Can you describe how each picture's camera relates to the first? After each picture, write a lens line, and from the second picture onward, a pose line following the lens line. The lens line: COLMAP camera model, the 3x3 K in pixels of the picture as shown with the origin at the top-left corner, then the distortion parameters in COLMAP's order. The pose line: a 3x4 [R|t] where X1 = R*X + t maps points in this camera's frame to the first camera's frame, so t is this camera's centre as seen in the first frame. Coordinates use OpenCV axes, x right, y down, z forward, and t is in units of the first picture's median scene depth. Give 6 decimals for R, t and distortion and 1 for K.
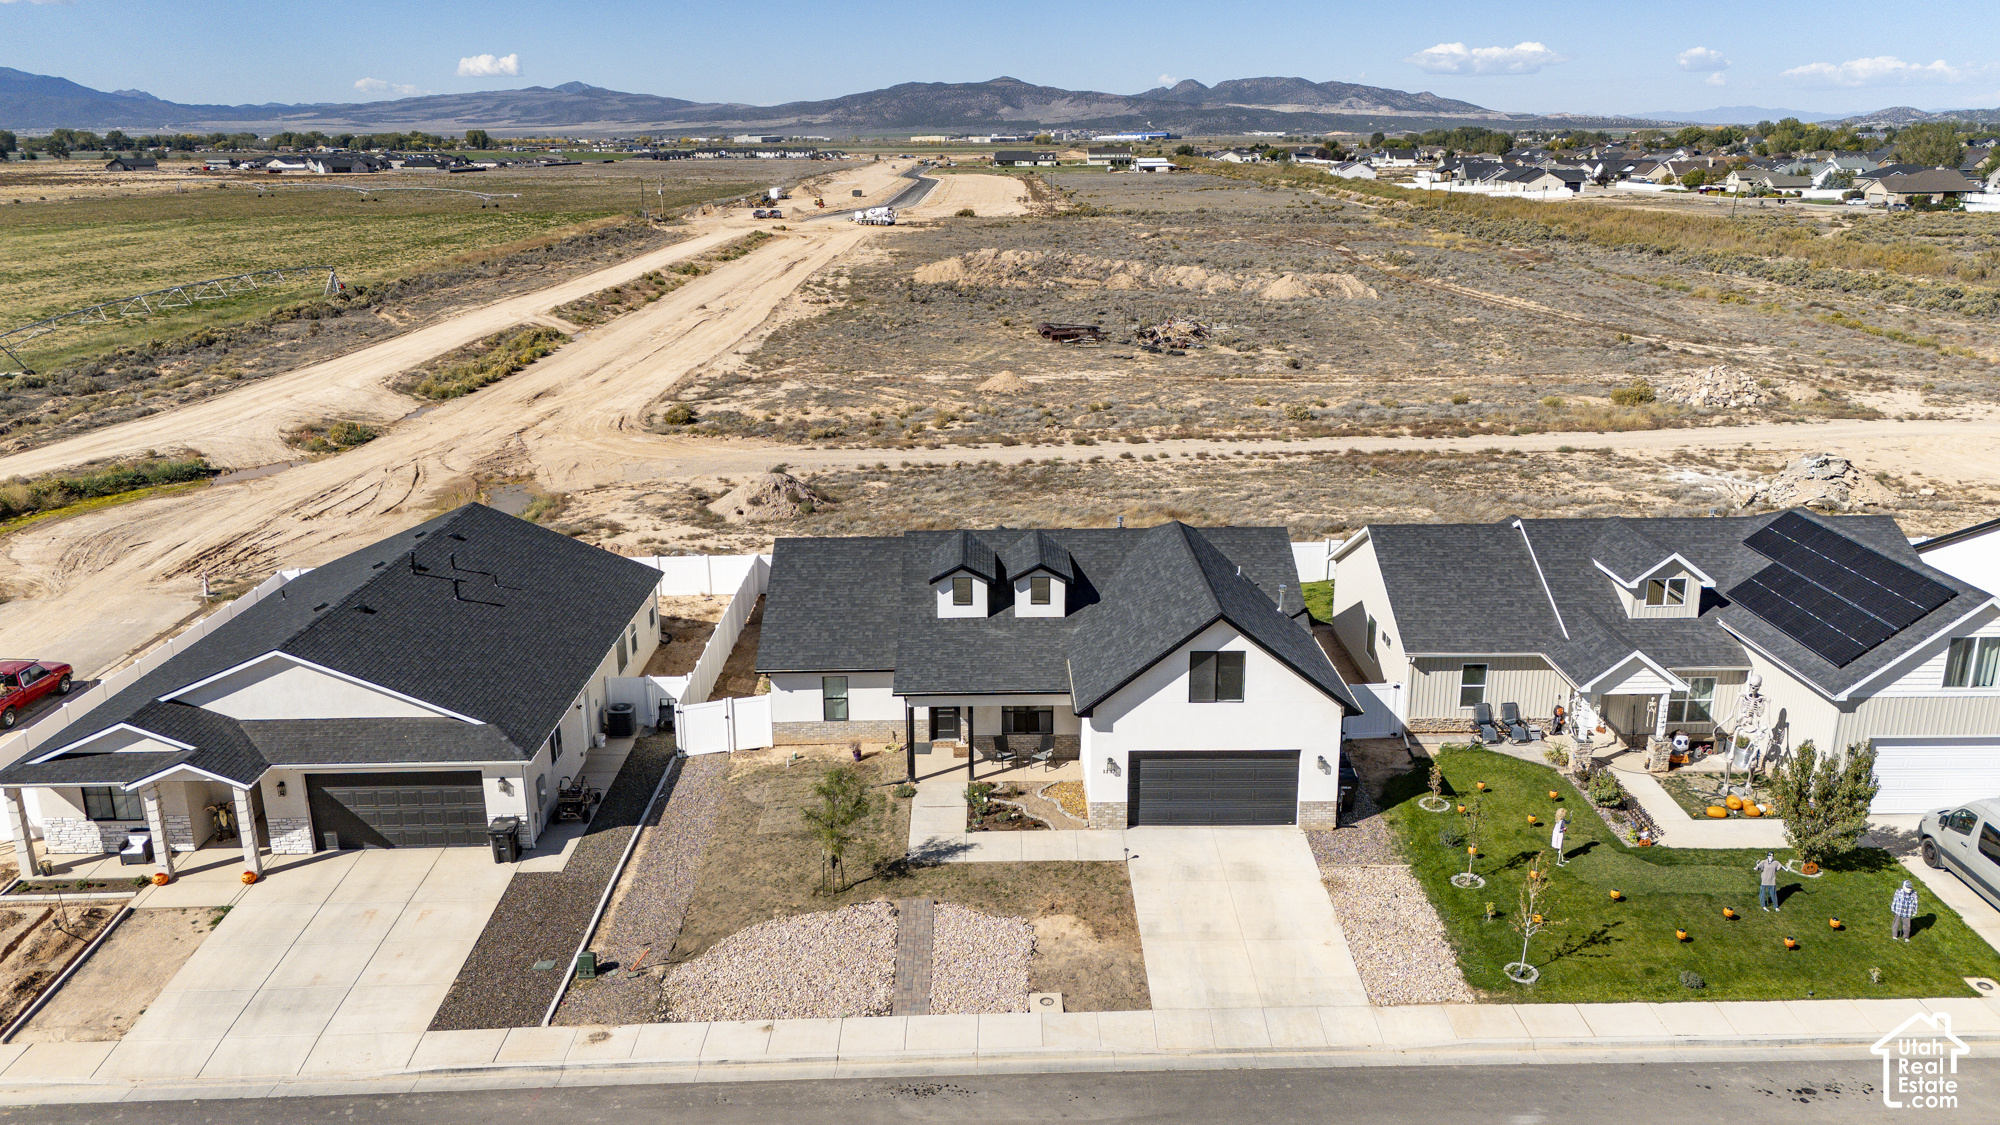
lens RADIAL K [[1461.5, 0, 1007.5], [0, 1461.5, 561.7], [0, 0, 1]] dist [0.089017, -0.092482]
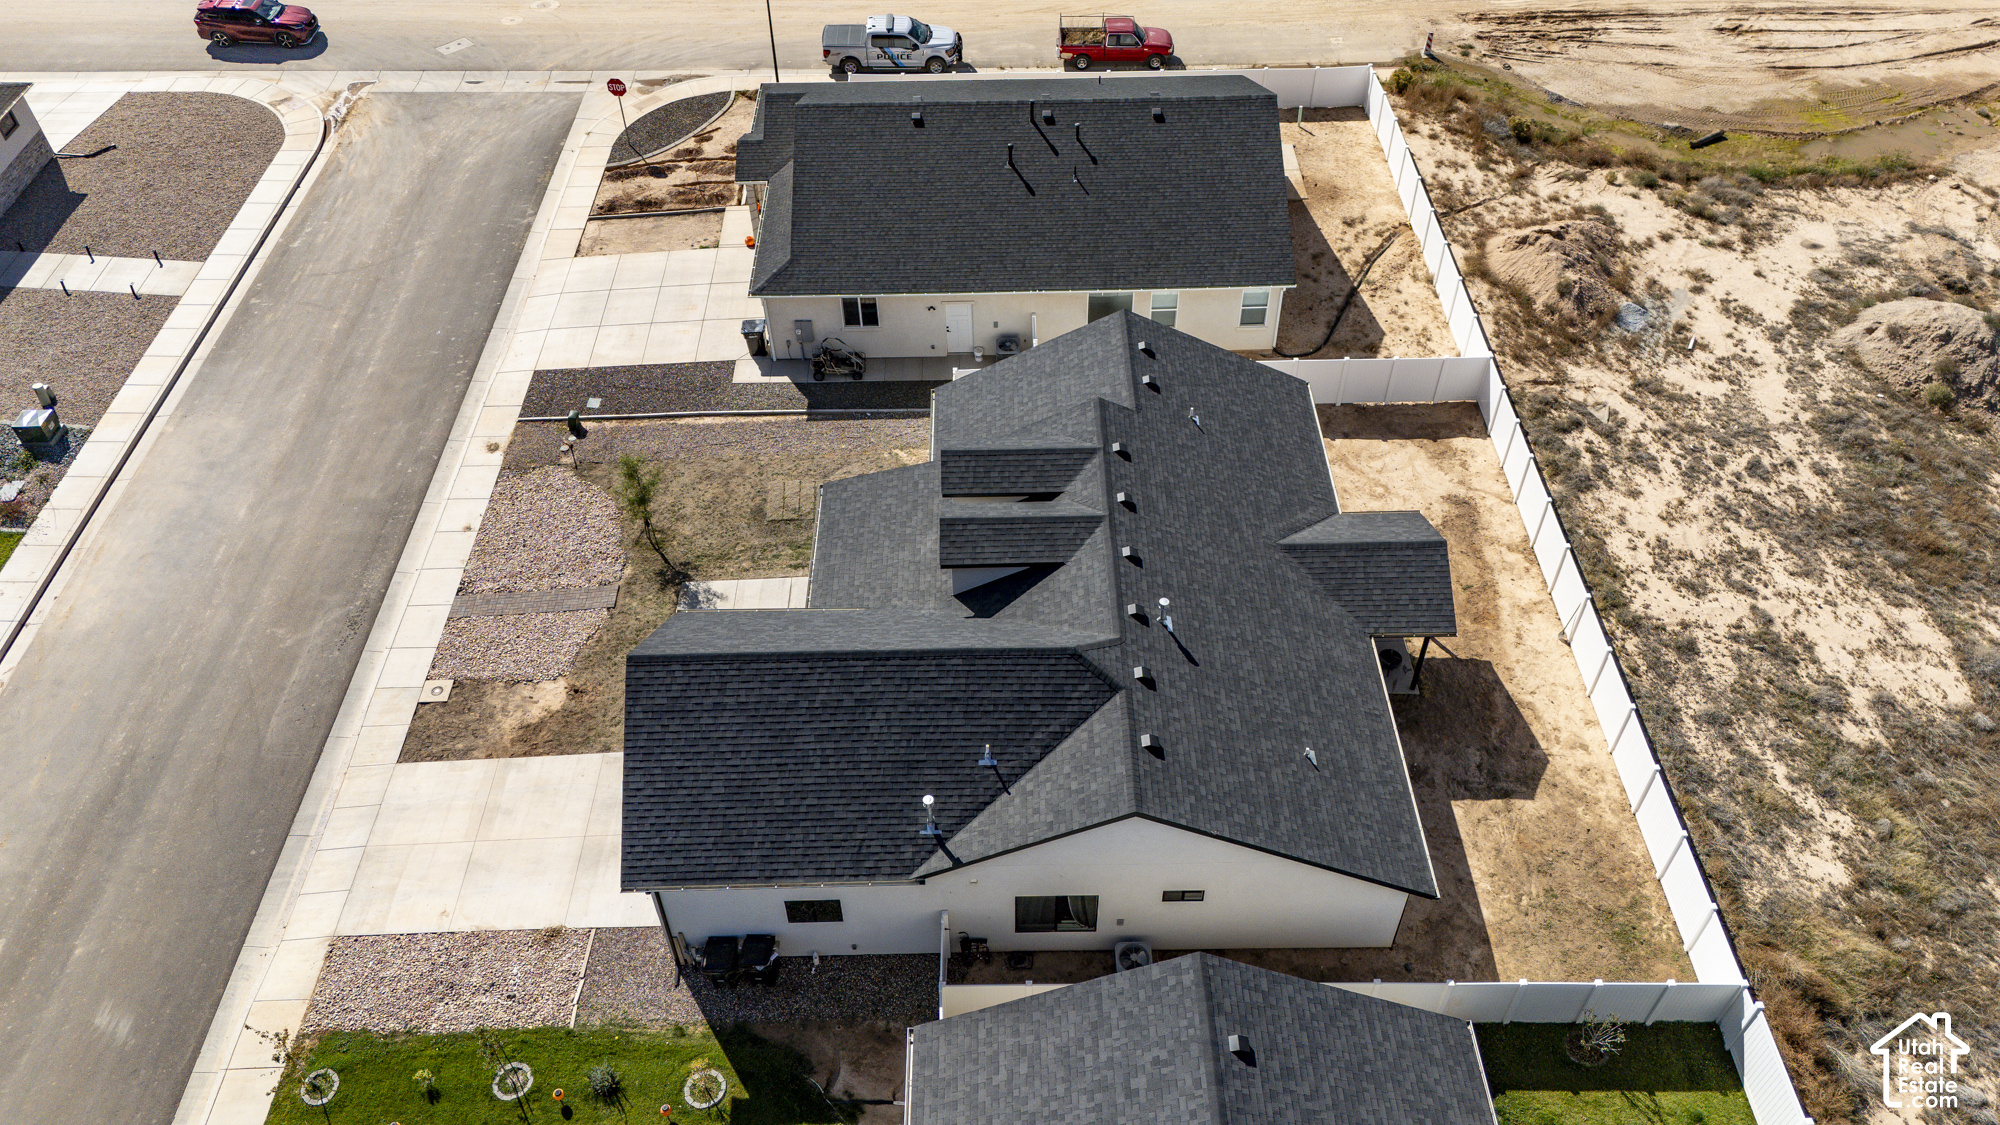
lens RADIAL K [[1461.5, 0, 1007.5], [0, 1461.5, 561.7], [0, 0, 1]] dist [0.089017, -0.092482]
pose [[0.001205, 0.718450, -0.695577, 0.604301], [-0.276649, 0.668670, 0.690179, -0.551037], [0.960970, 0.191599, 0.199564, 0.932358]]
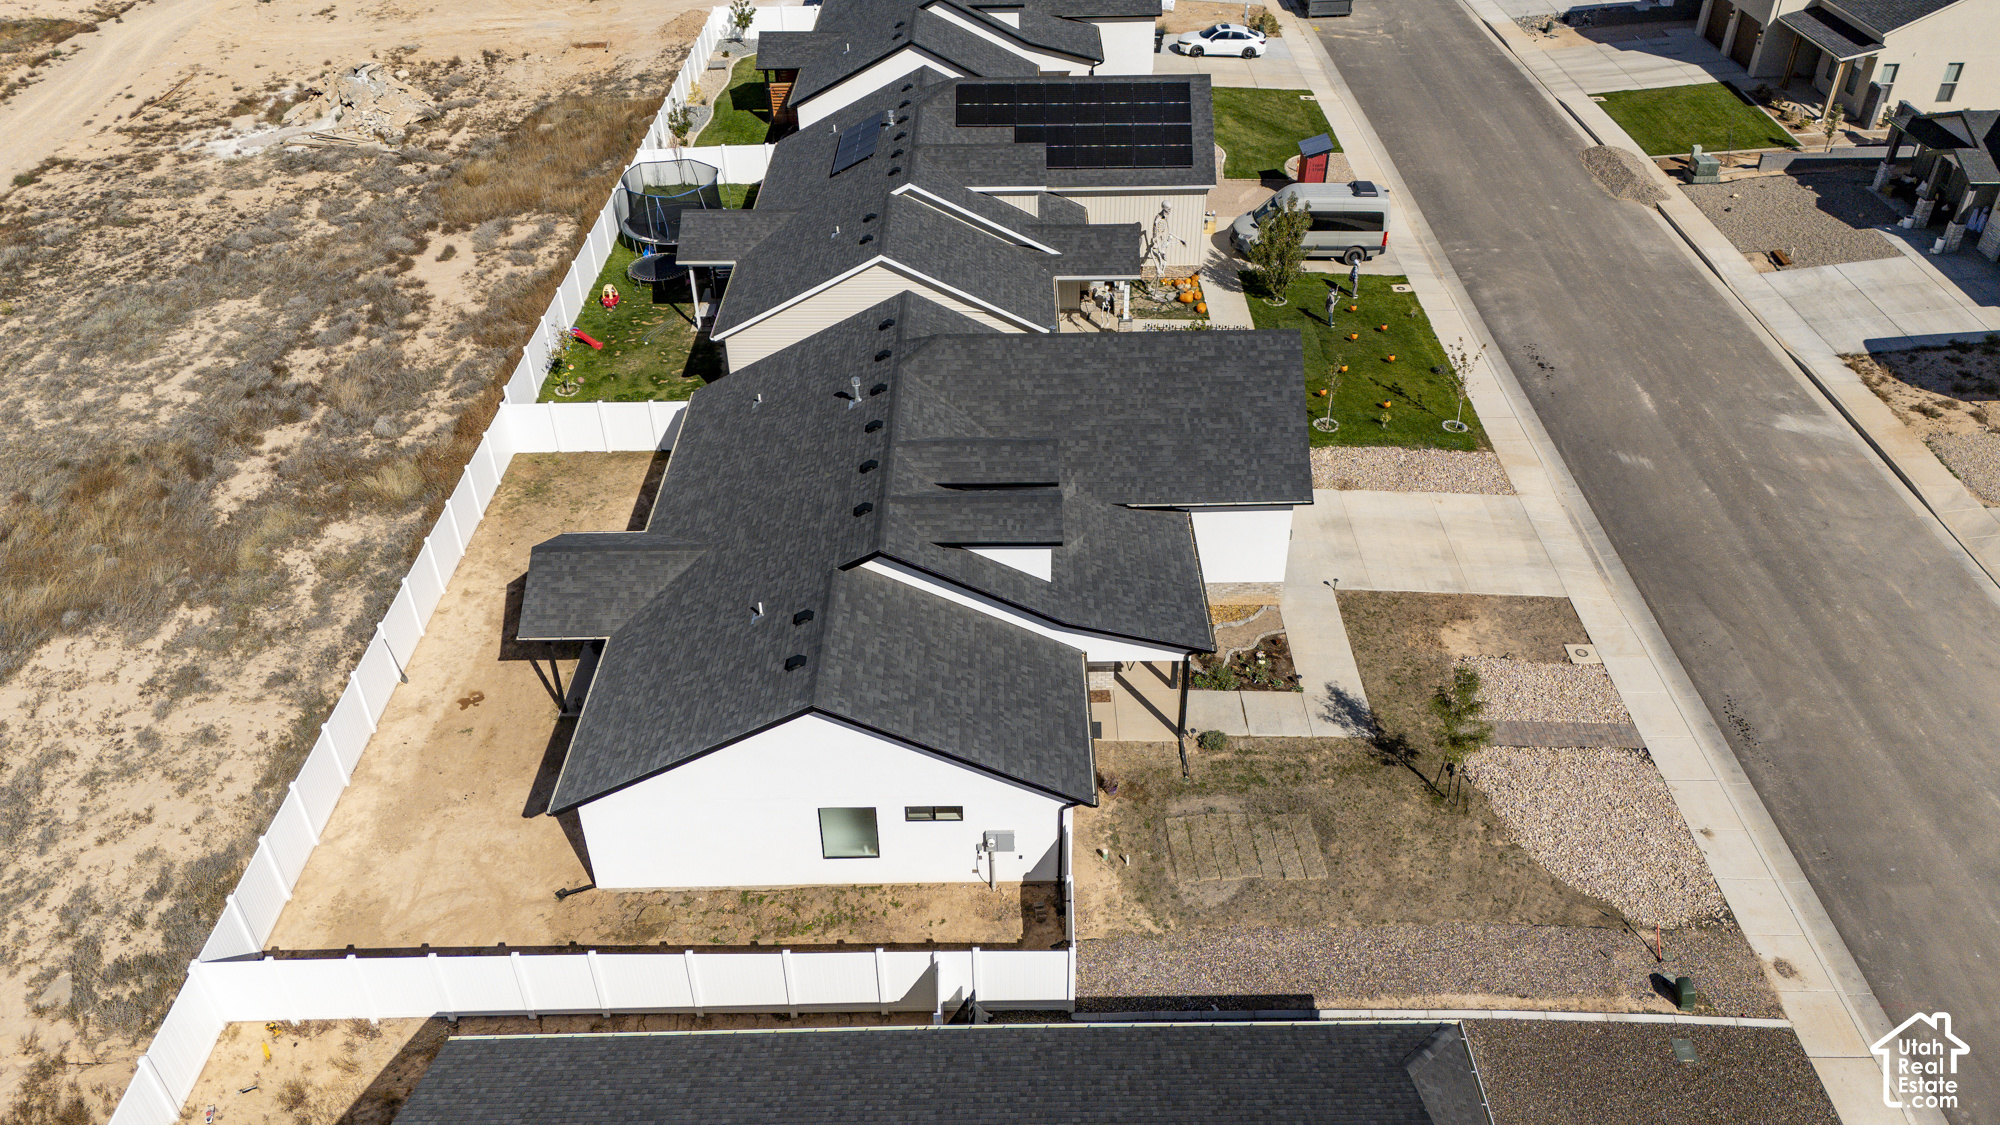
lens RADIAL K [[1461.5, 0, 1007.5], [0, 1461.5, 561.7], [0, 0, 1]] dist [0.089017, -0.092482]
pose [[0.007397, -0.579594, 0.814872, -0.681665], [0.292770, 0.780441, 0.552447, -0.405938], [-0.956154, 0.234484, 0.175461, 0.953550]]
